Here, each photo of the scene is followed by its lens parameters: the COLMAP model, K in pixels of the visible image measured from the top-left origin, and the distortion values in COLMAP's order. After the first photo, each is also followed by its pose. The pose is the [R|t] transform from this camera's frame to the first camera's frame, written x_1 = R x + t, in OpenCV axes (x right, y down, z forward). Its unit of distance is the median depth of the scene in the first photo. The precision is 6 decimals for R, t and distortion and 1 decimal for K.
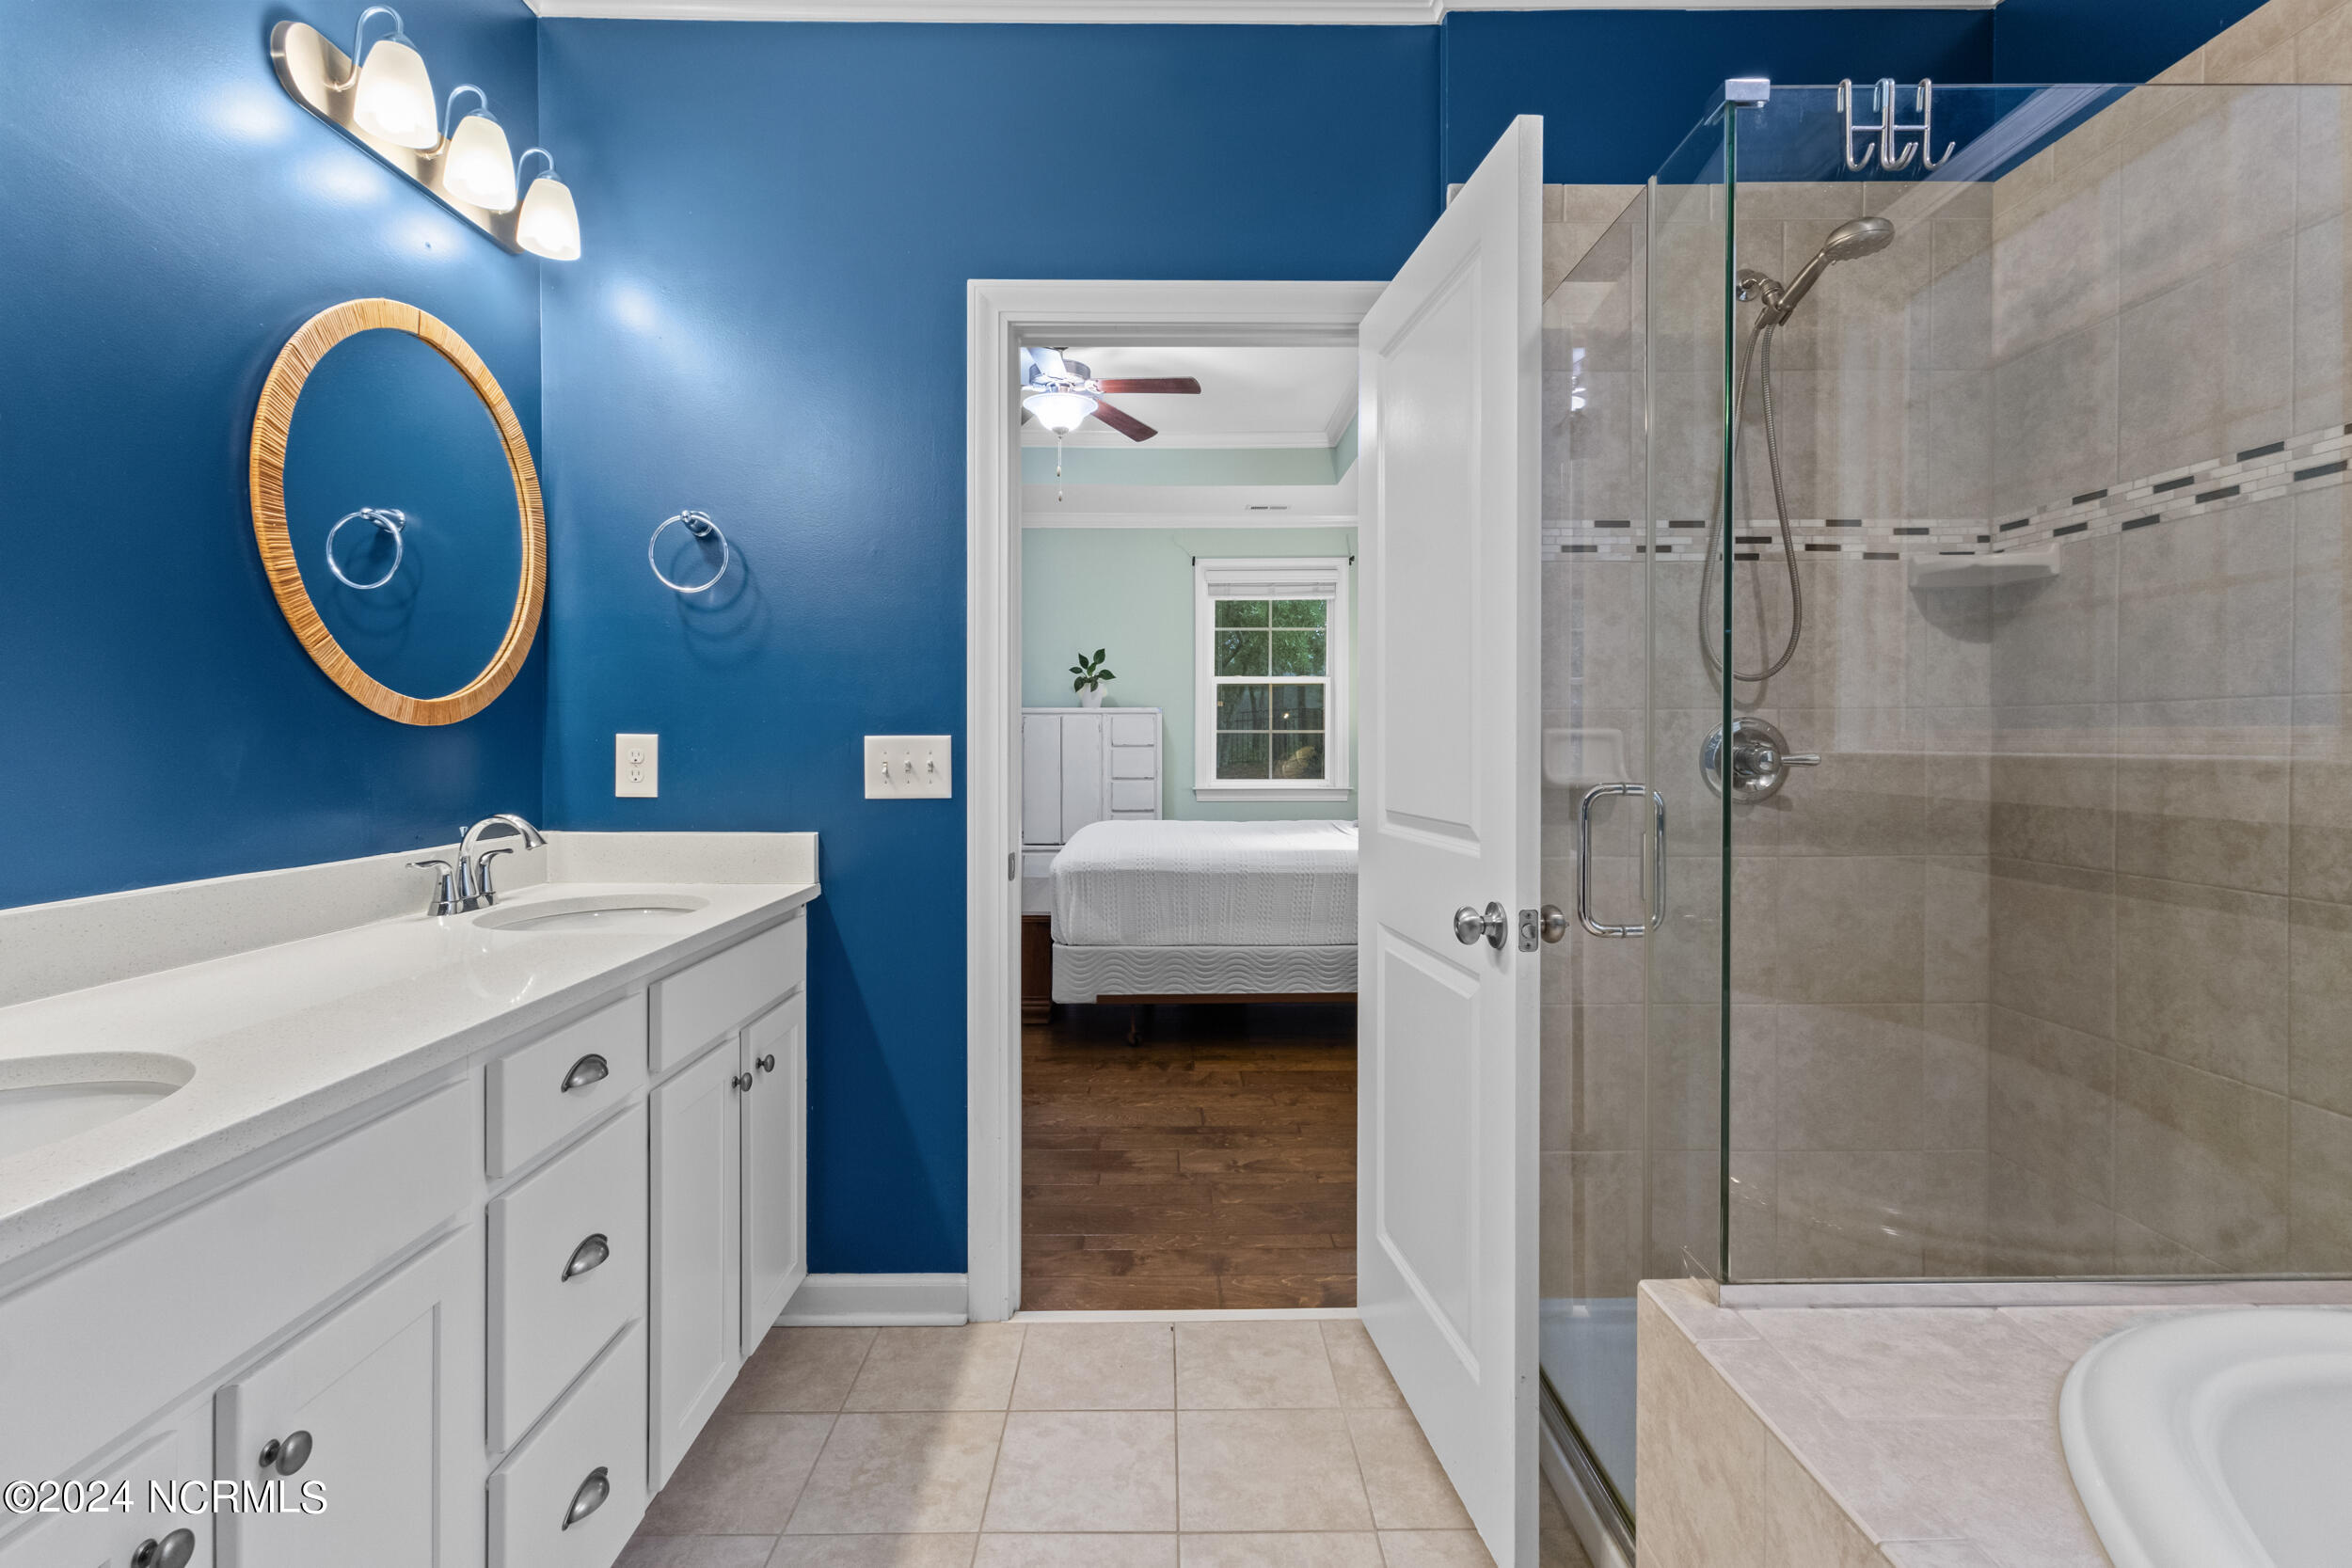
lens RADIAL K [[1100.9, 0, 1171.0], [0, 1100.9, 753.4], [0, 0, 1]] dist [0.012799, -0.001897]
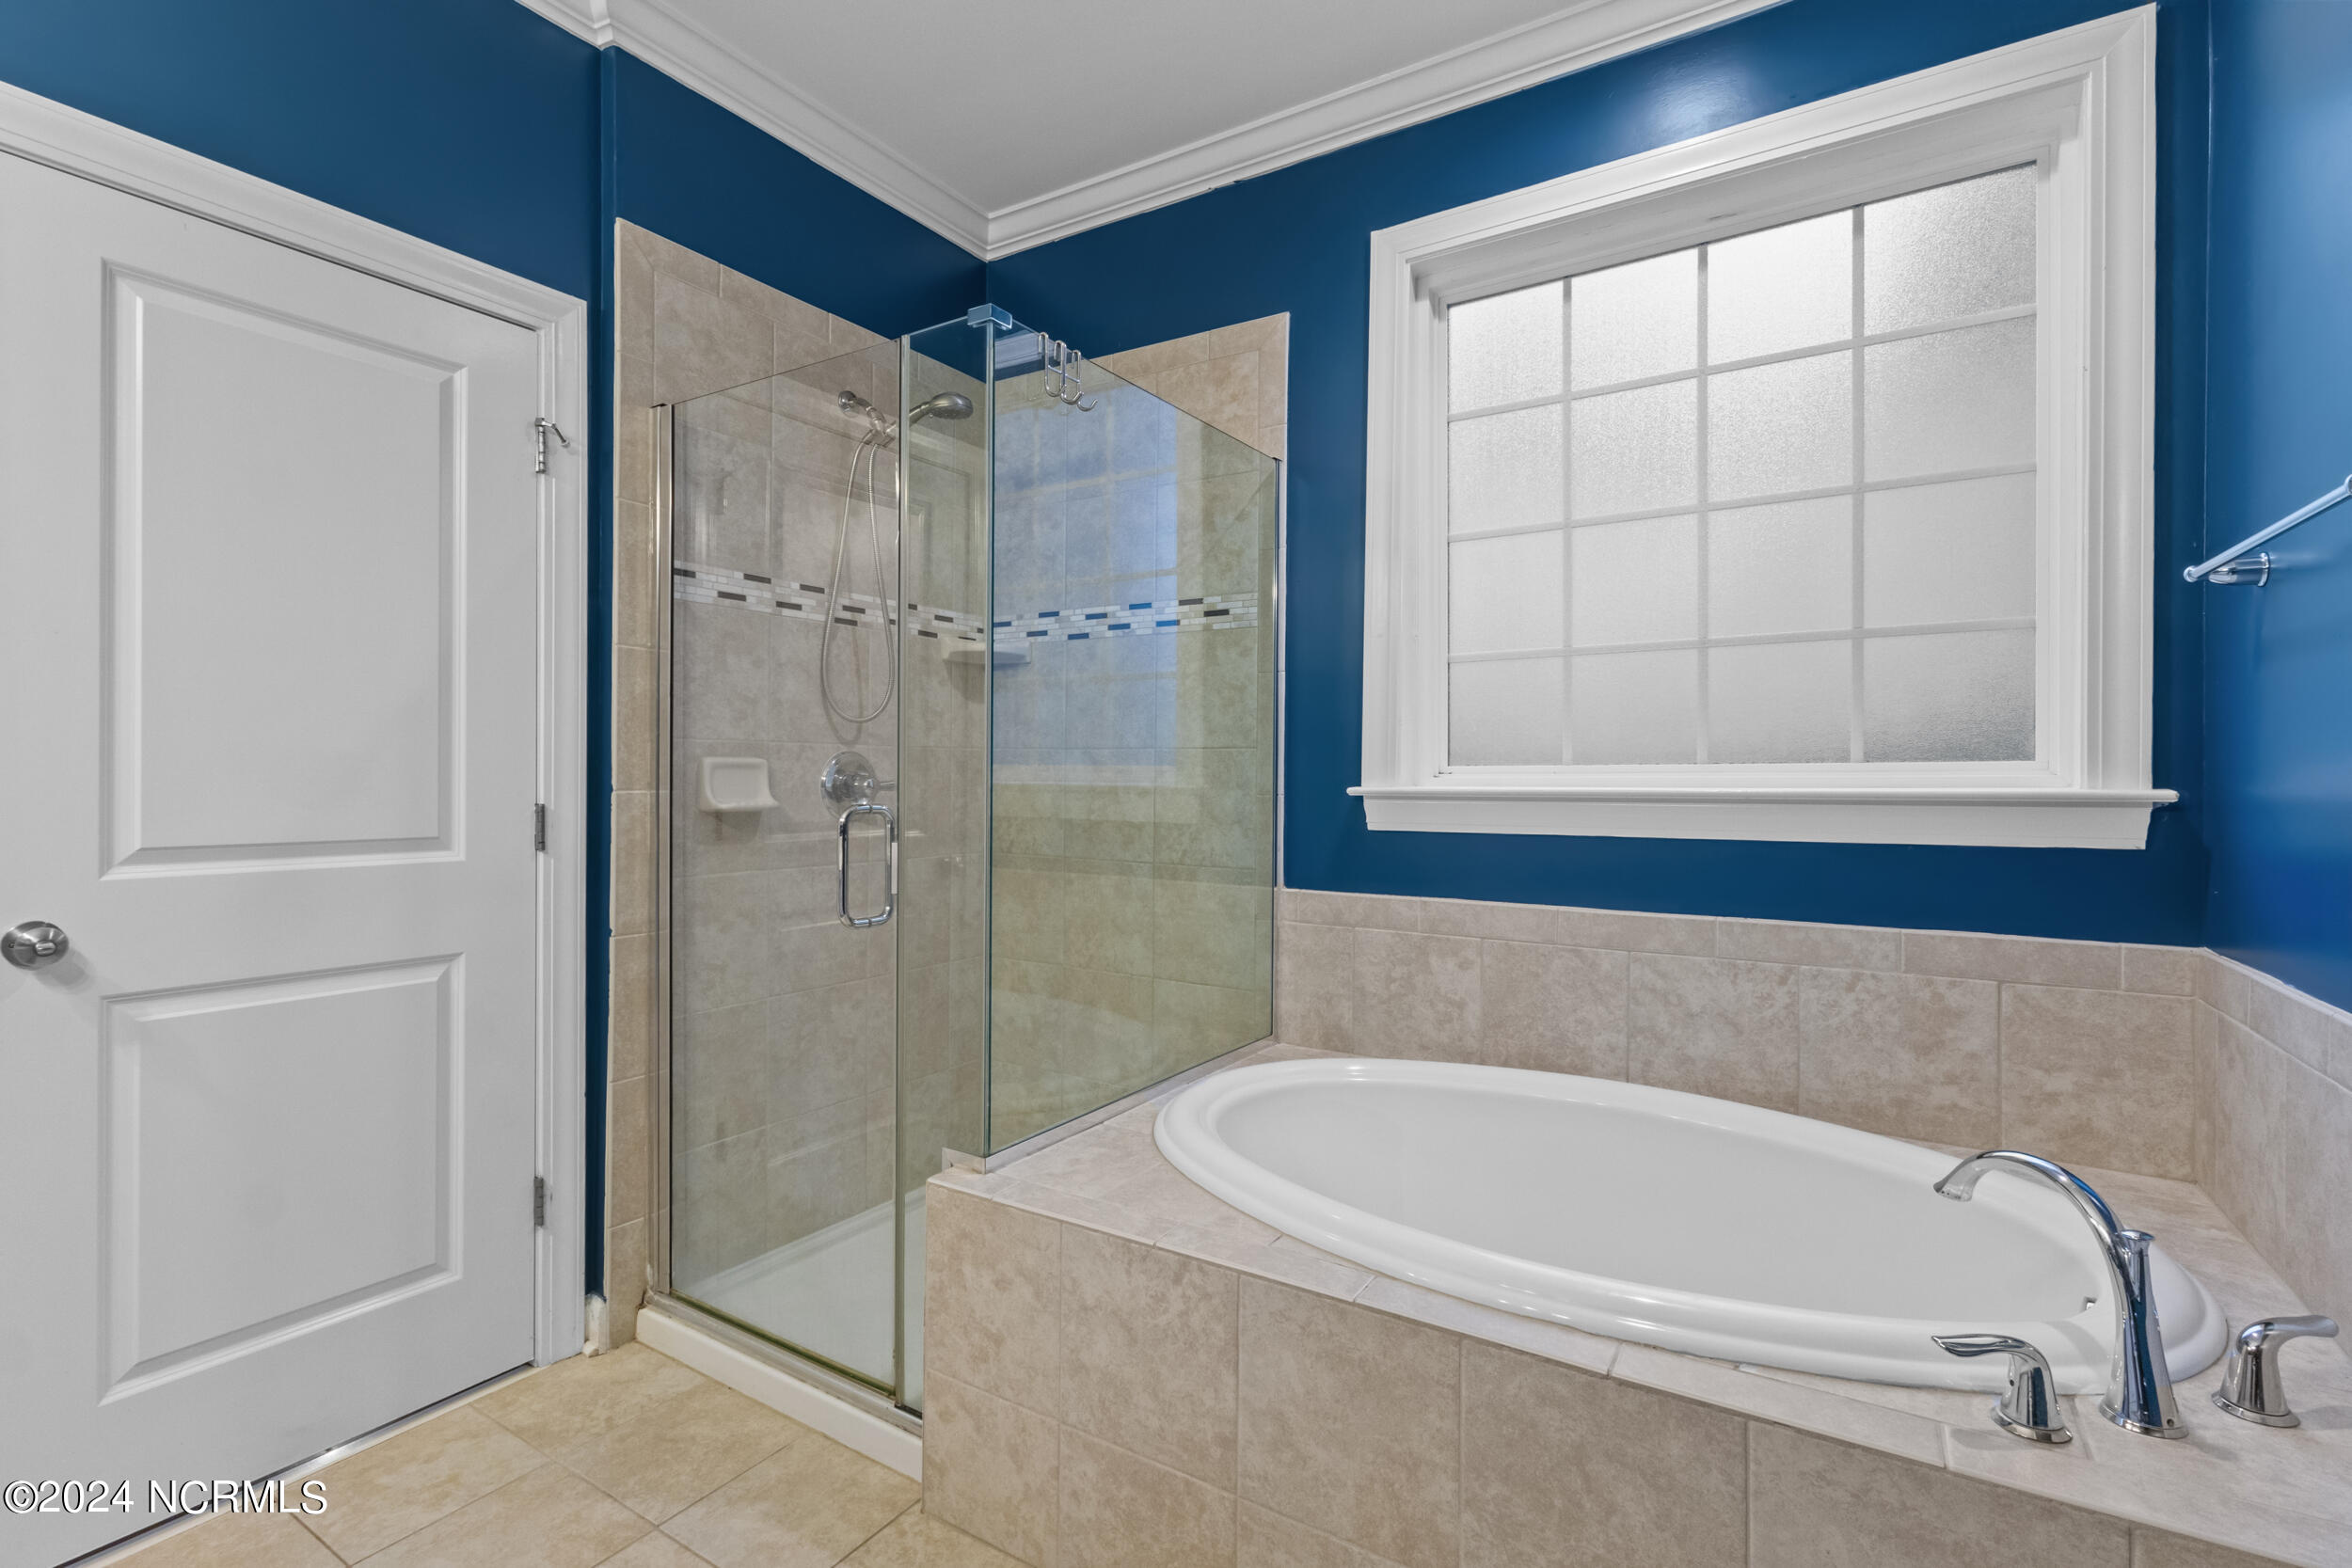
lens RADIAL K [[1100.9, 0, 1165.8], [0, 1100.9, 785.3], [0, 0, 1]] dist [0.012799, -0.001897]
pose [[0.550468, -0.000671, 0.834856, -0.386222], [-0.002240, 0.999995, 0.002281, 0.001677], [-0.834853, -0.003125, 0.550464, 0.027474]]
